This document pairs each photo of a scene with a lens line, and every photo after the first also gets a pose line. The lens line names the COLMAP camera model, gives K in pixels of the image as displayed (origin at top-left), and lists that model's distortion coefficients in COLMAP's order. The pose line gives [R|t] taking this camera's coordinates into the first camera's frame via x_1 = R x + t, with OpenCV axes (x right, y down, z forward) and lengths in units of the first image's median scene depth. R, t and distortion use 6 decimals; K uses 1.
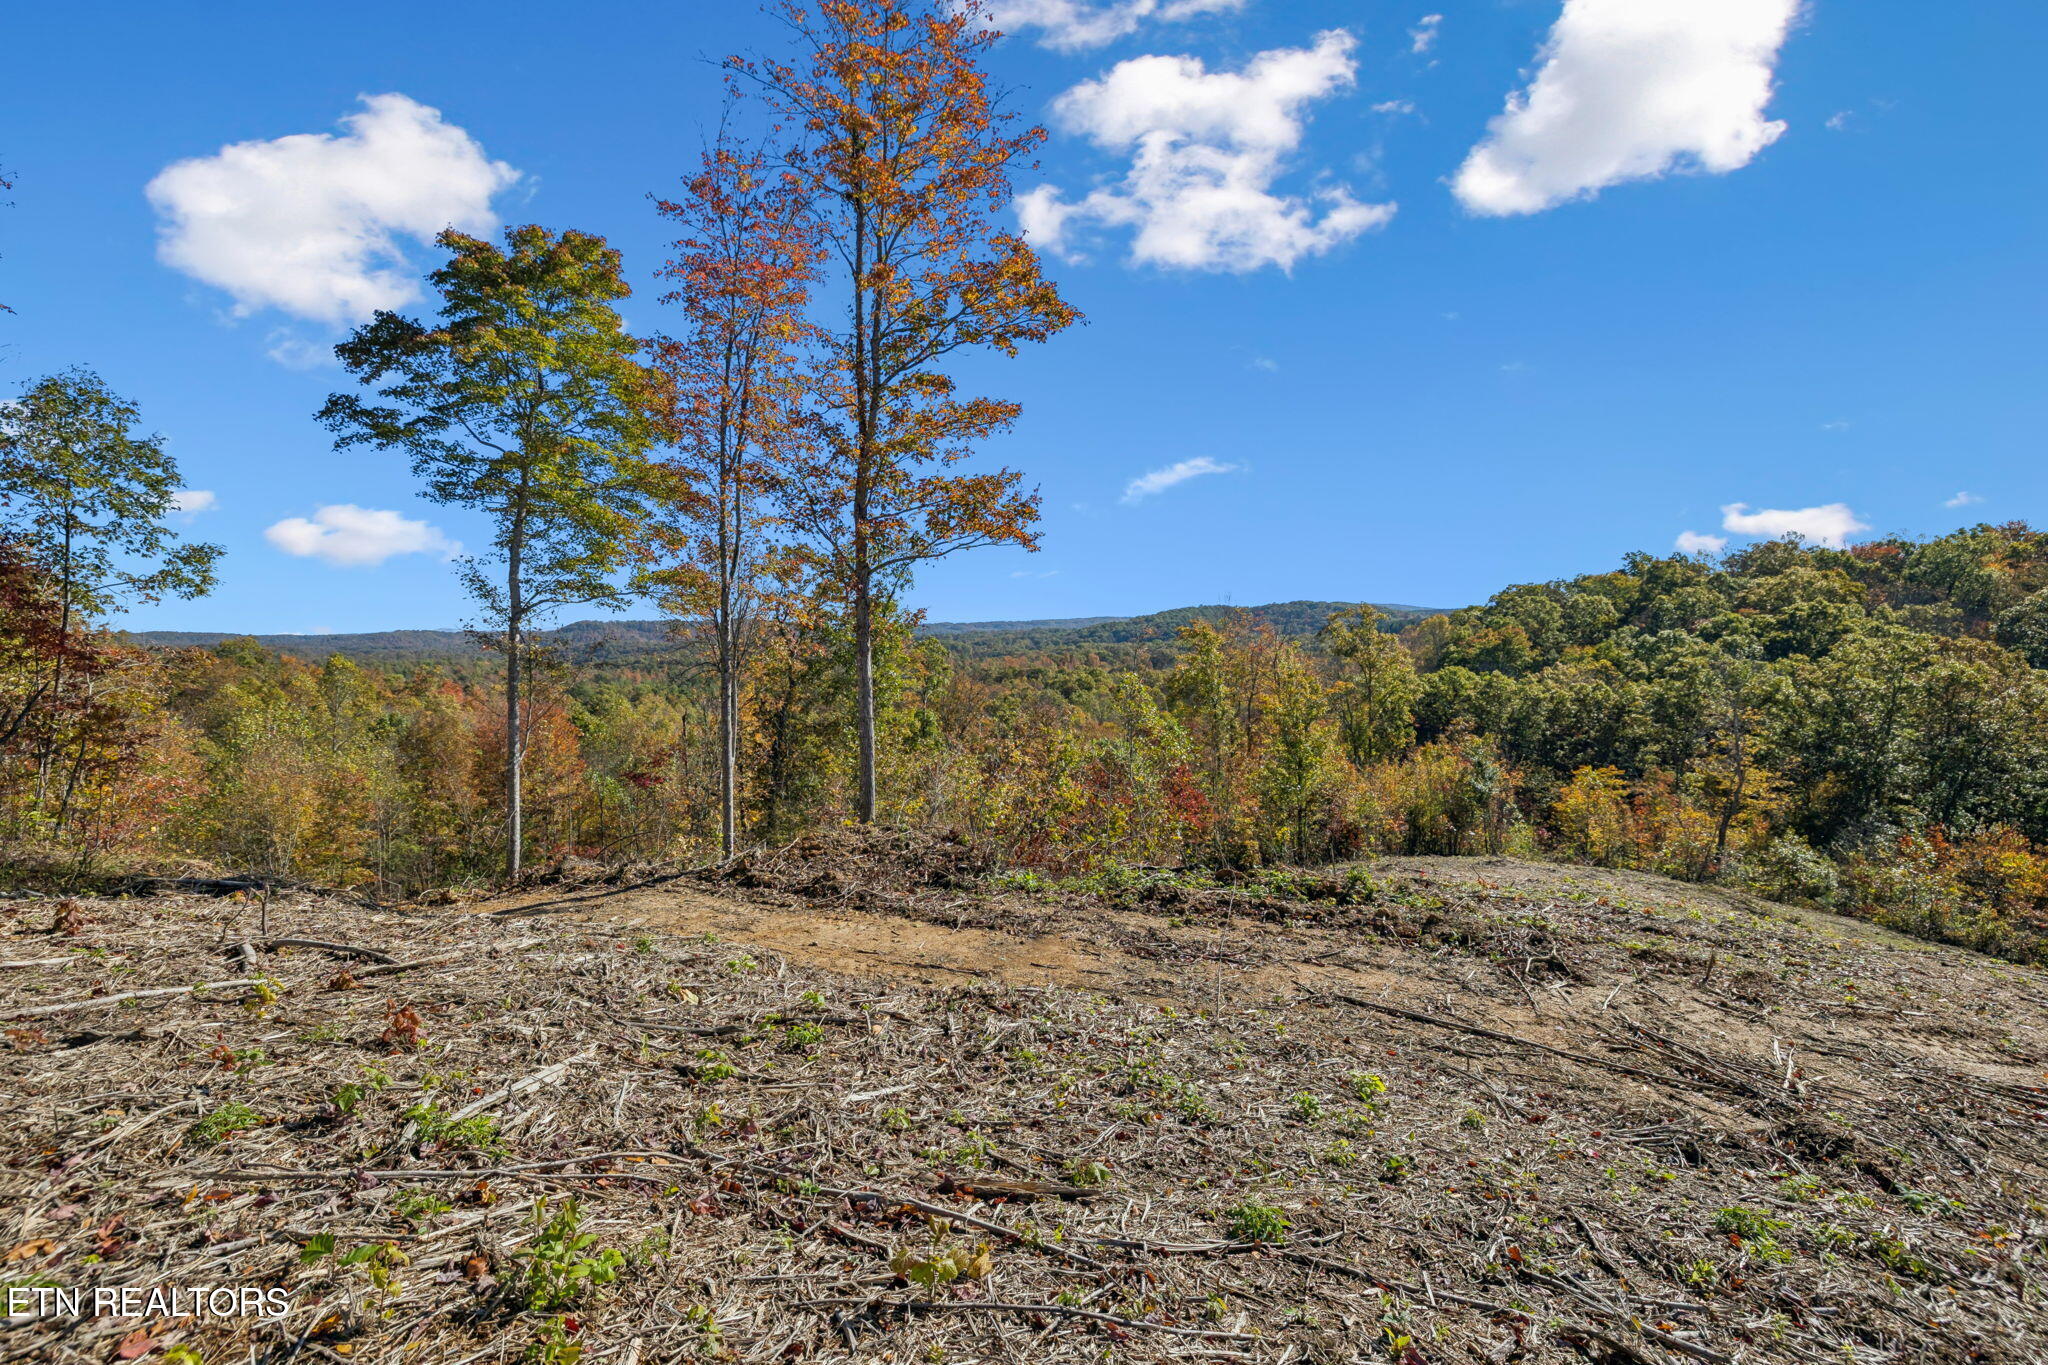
lens RADIAL K [[876.2, 0, 1015.2], [0, 876.2, 672.4], [0, 0, 1]] dist [-0.002082, 0.000166]
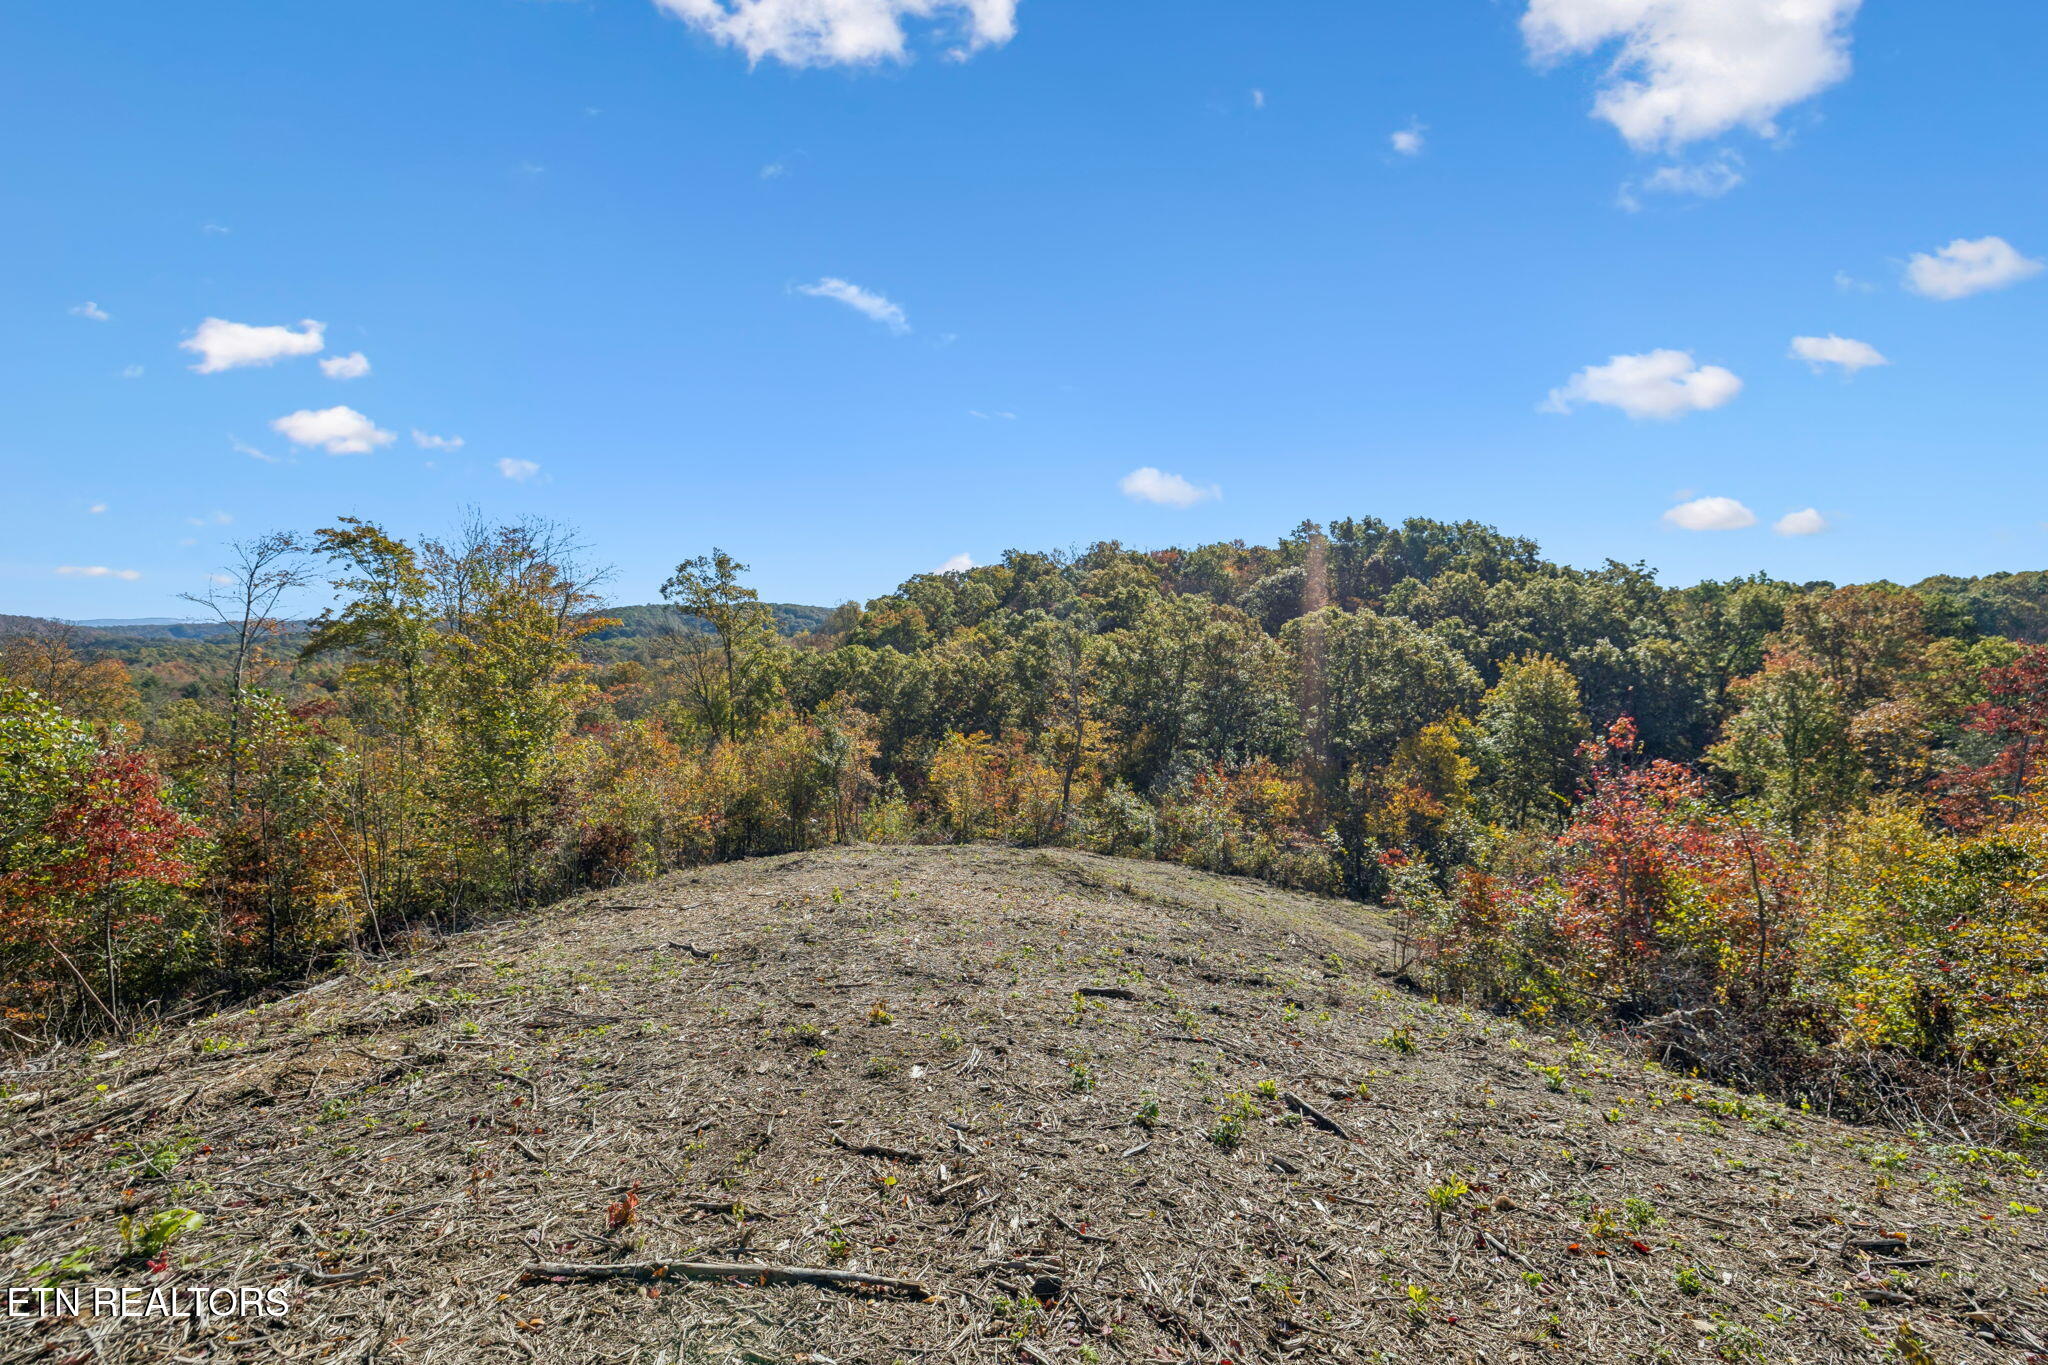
lens RADIAL K [[876.2, 0, 1015.2], [0, 876.2, 672.4], [0, 0, 1]] dist [-0.002082, 0.000166]
pose [[0.819186, -0.022834, 0.573073, 0.269661], [0.021281, 0.999729, 0.009412, 0.057860], [-0.573132, 0.004485, 0.819450, 0.305337]]
